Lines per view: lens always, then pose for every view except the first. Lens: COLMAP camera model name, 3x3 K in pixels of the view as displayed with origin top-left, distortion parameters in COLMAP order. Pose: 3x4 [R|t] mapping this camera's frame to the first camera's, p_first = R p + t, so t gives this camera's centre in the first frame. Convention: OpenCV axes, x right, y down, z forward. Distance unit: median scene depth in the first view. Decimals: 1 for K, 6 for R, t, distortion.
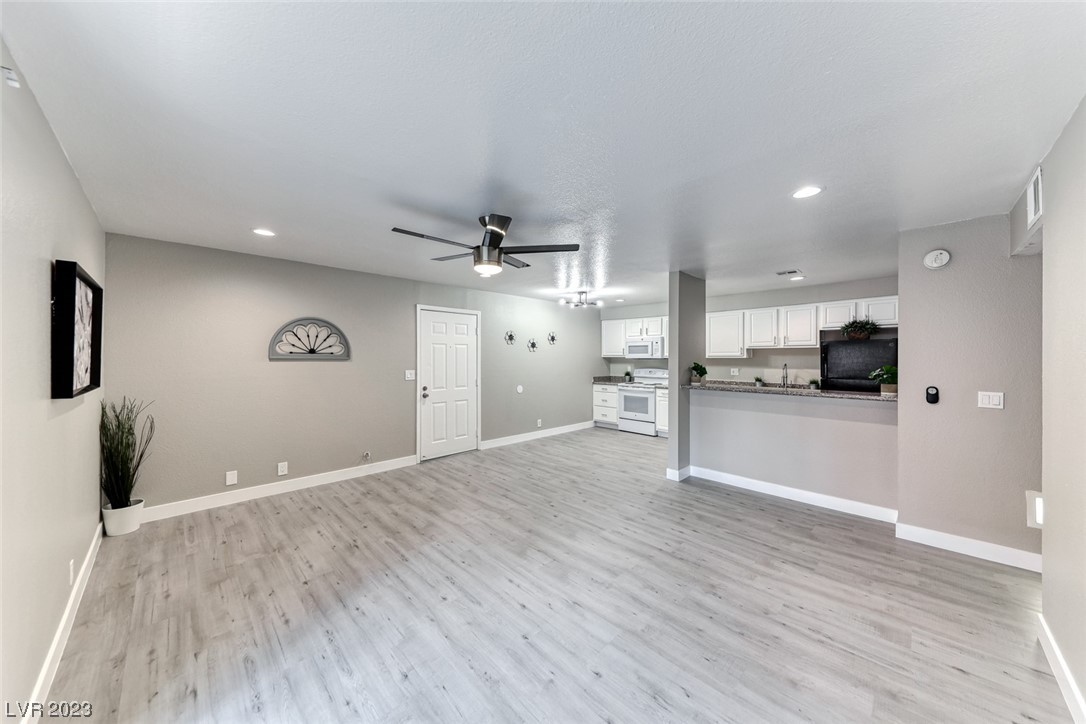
lens RADIAL K [[369.2, 0, 539.2], [0, 369.2, 358.2], [0, 0, 1]] dist [0.028376, -0.009617]
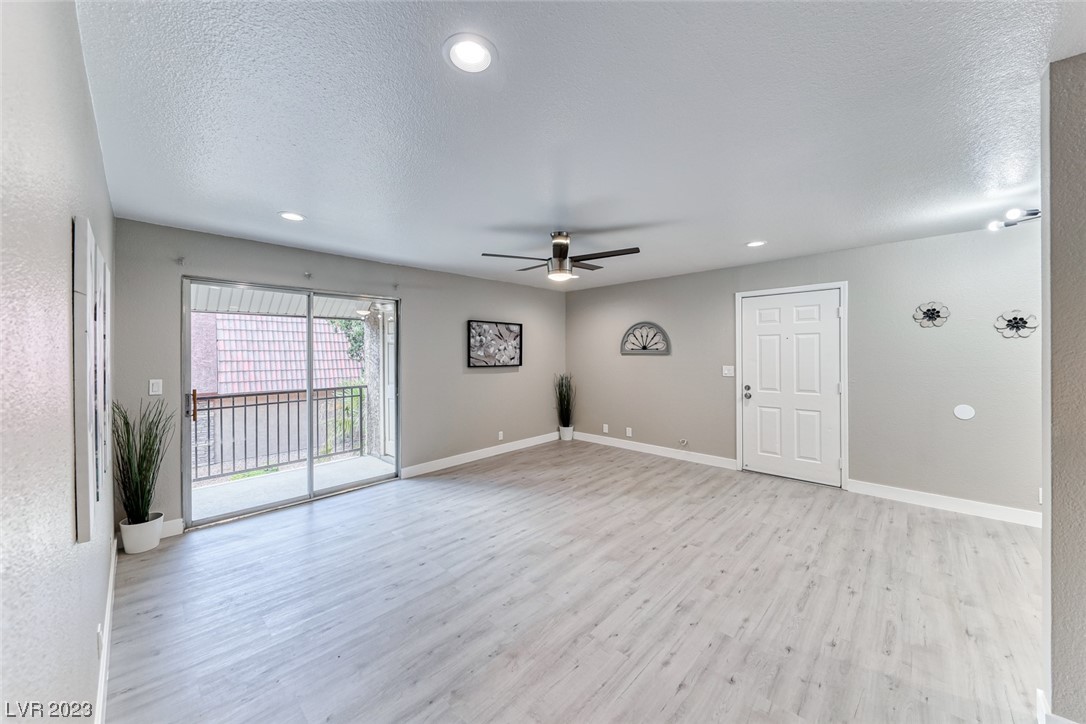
lens RADIAL K [[386.4, 0, 540.9], [0, 386.4, 355.2], [0, 0, 1]] dist [0.017893, -0.010323]
pose [[0.030441, 0.001915, -0.999535, 0.729665], [0.001691, 0.999997, 0.001967, 0.003972], [0.999535, -0.001750, 0.030437, 0.607318]]
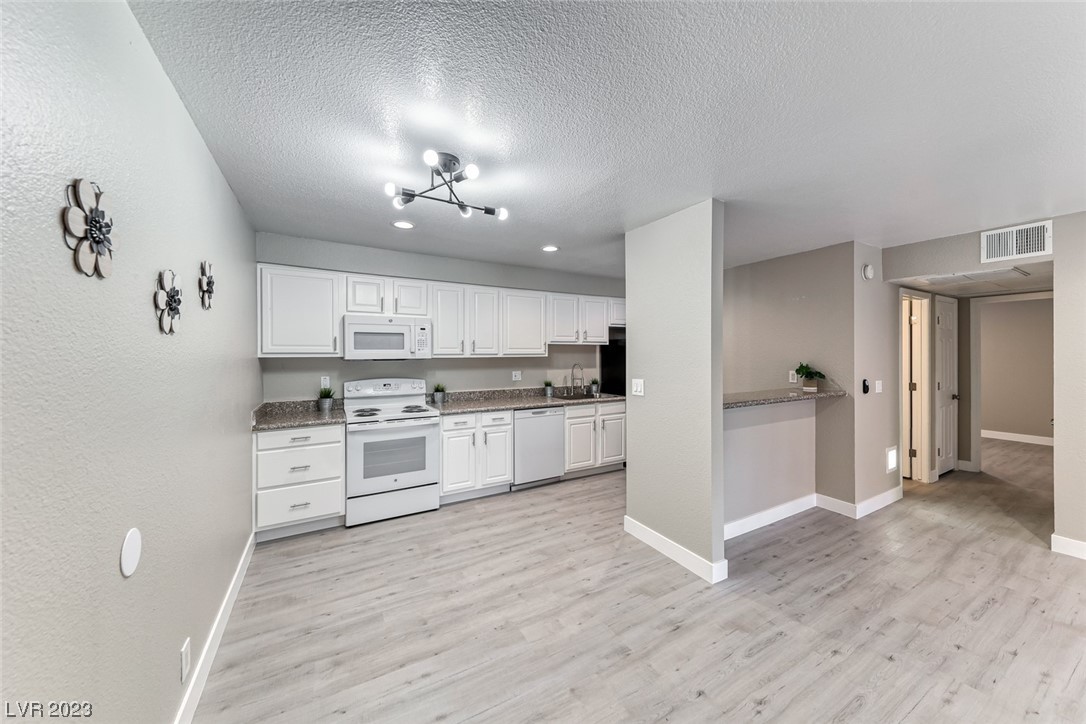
lens RADIAL K [[375.8, 0, 539.9], [0, 375.8, 351.8], [0, 0, 1]] dist [0.017763, -0.007623]
pose [[0.264138, 0.004390, 0.964475, -0.266952], [0.008749, 0.999938, -0.006947, -0.007265], [-0.964445, 0.010273, 0.264083, 1.193657]]
